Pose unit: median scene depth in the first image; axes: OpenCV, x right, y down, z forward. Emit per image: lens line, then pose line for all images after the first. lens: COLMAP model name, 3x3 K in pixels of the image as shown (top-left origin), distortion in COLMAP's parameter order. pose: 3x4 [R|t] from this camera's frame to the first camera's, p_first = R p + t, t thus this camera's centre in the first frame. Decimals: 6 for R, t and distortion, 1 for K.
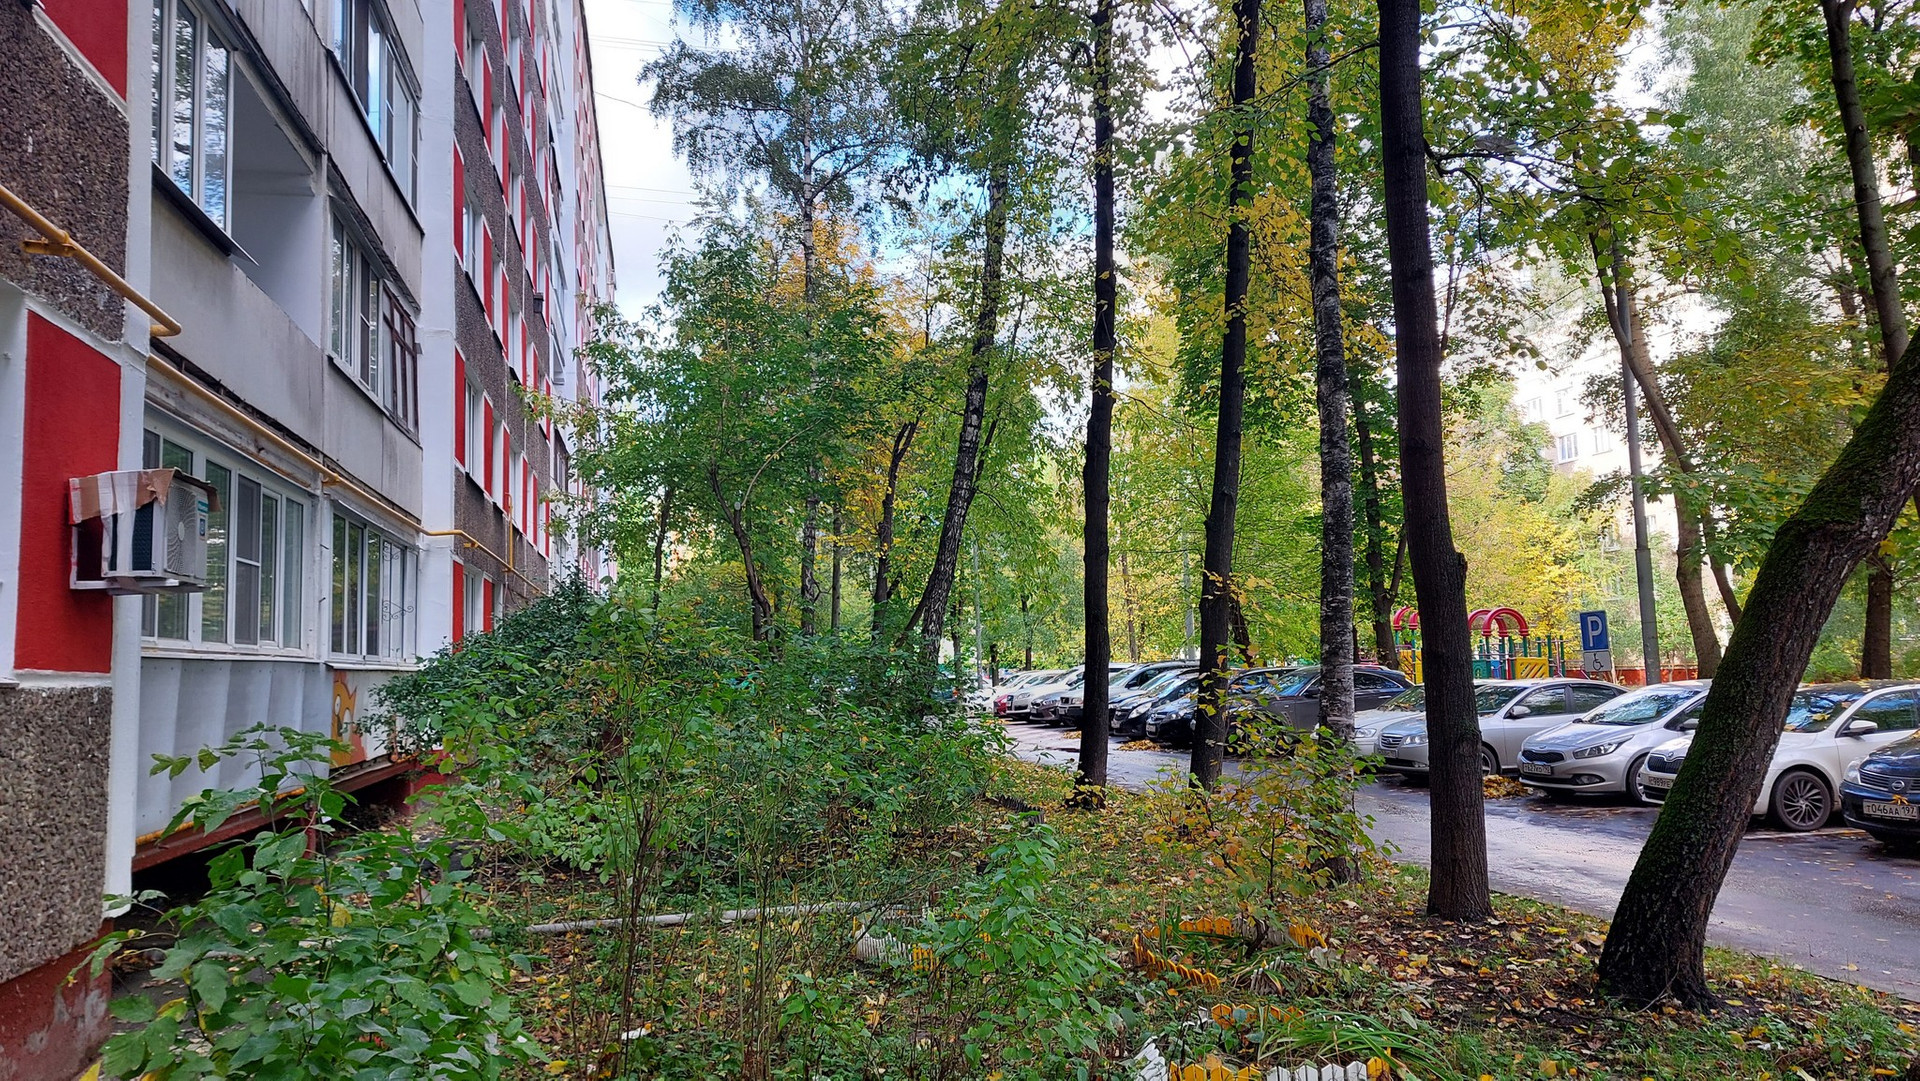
lens RADIAL K [[1358.8, 0, 959.3], [0, 1358.8, 536.2], [0, 0, 1]] dist [0.037608, -0.023142]
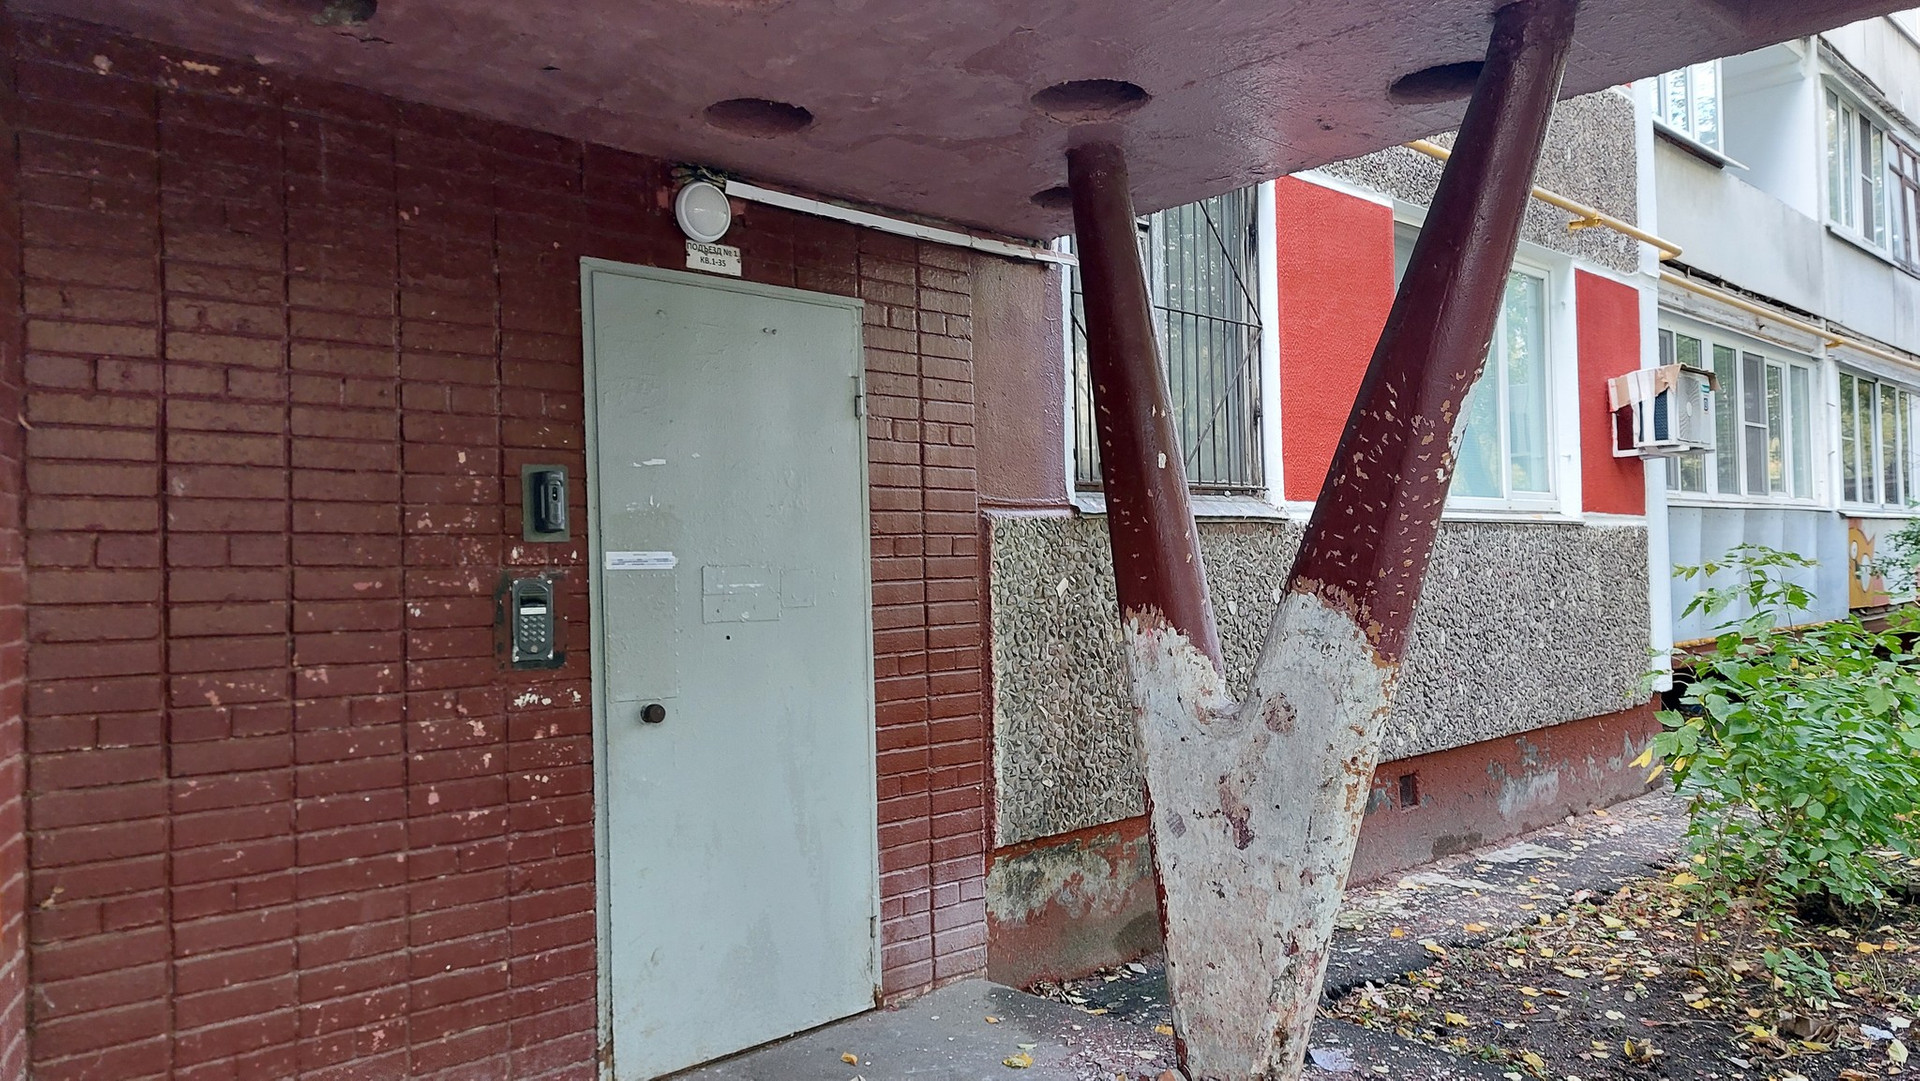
lens RADIAL K [[1358.8, 0, 911.3], [0, 1358.8, 544.4], [0, 0, 1]] dist [0.037608, -0.023142]
pose [[0.498611, -0.001653, -0.866824, 0.145129], [0.094334, 0.994162, 0.052366, -0.009677], [0.861678, -0.107882, 0.495856, -0.224028]]
